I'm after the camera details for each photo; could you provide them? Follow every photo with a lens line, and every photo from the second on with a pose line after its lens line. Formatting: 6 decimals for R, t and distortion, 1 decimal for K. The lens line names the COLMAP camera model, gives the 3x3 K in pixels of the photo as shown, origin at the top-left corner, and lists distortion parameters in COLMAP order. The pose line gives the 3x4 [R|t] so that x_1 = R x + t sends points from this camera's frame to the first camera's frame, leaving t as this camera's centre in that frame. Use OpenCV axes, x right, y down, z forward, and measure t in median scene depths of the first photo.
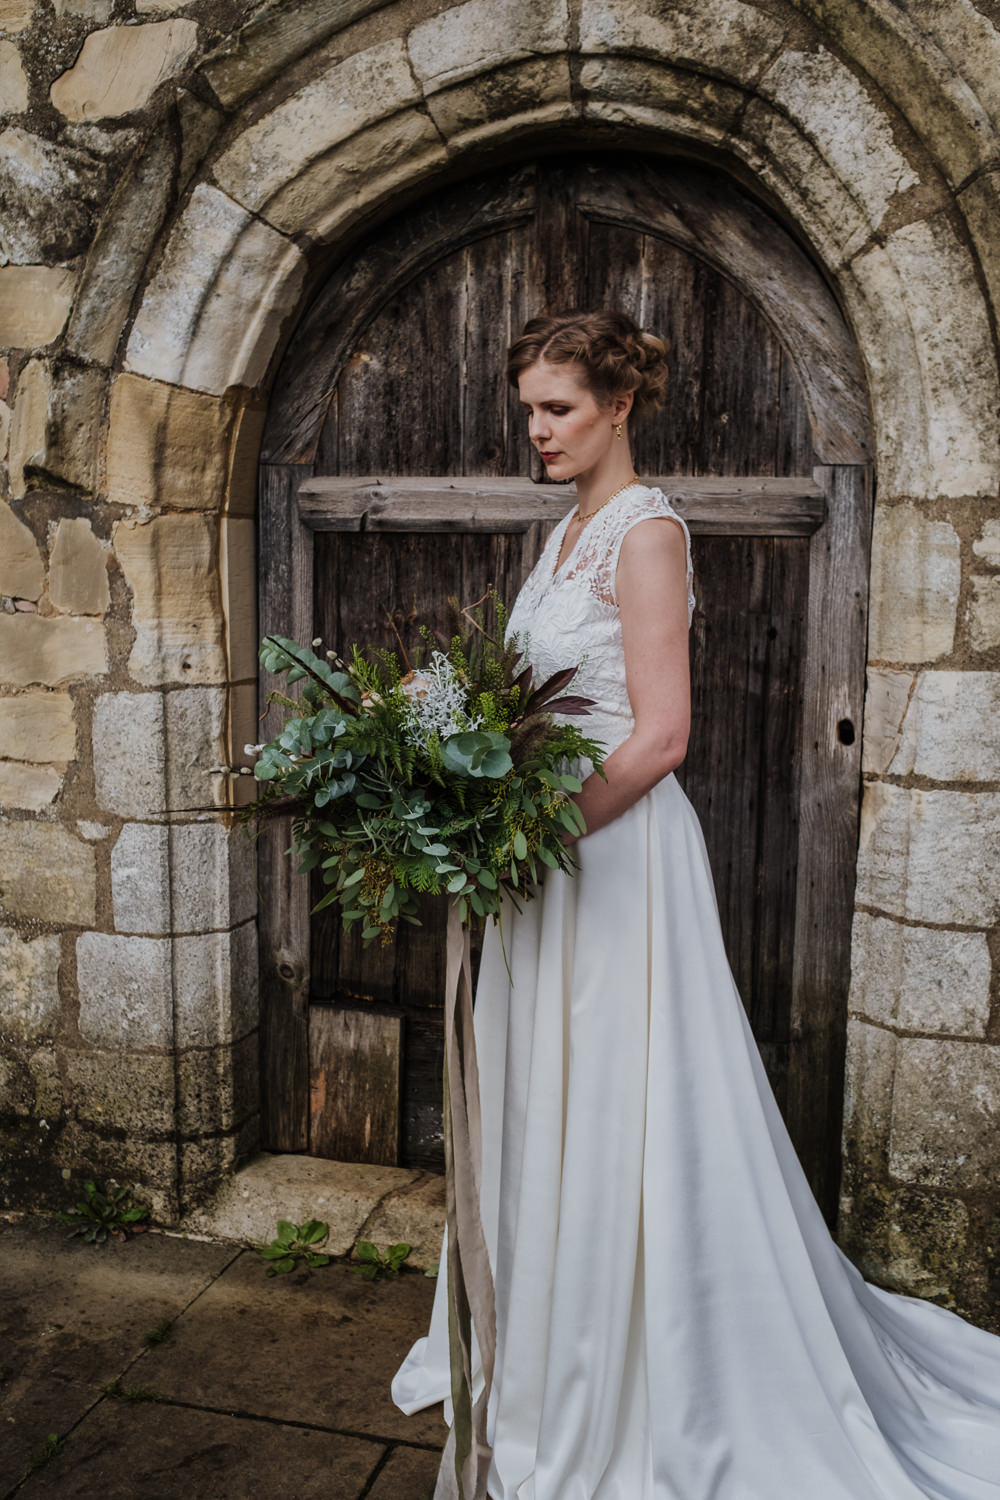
lens RADIAL K [[1505.6, 0, 497.8], [0, 1505.6, 746.1], [0, 0, 1]] dist [-0.021954, 0.024013]
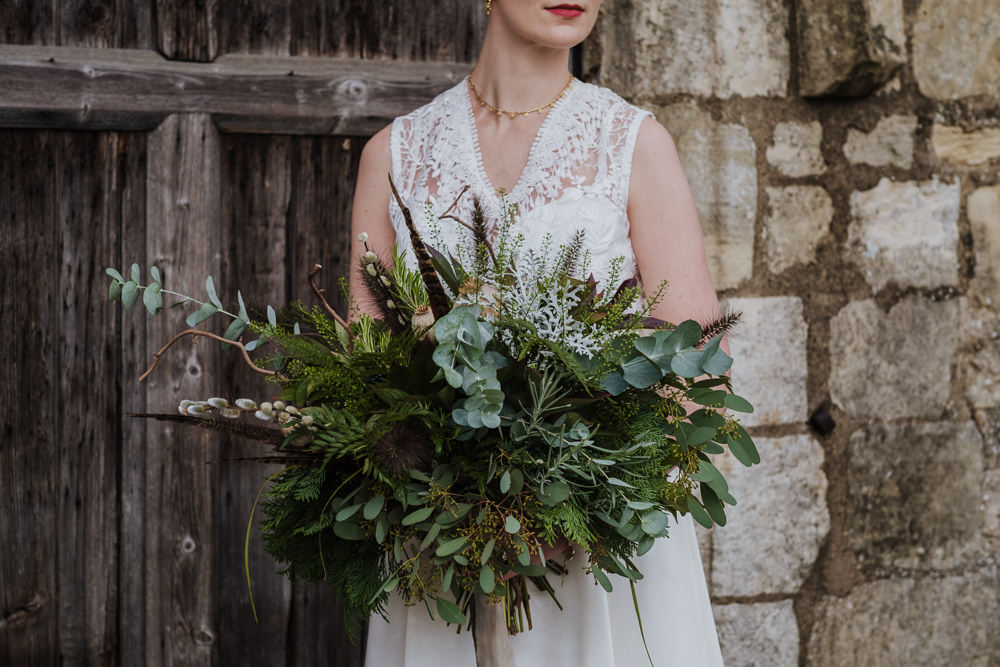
lens RADIAL K [[2431.2, 0, 500.0], [0, 2431.2, 333.5], [0, 0, 1]] dist [0.057157, -0.584342]
pose [[0.695247, -0.047646, 0.717190, -0.793843], [0.088492, 0.995884, -0.019624, -0.015081], [-0.713303, 0.077109, 0.696601, 0.136141]]
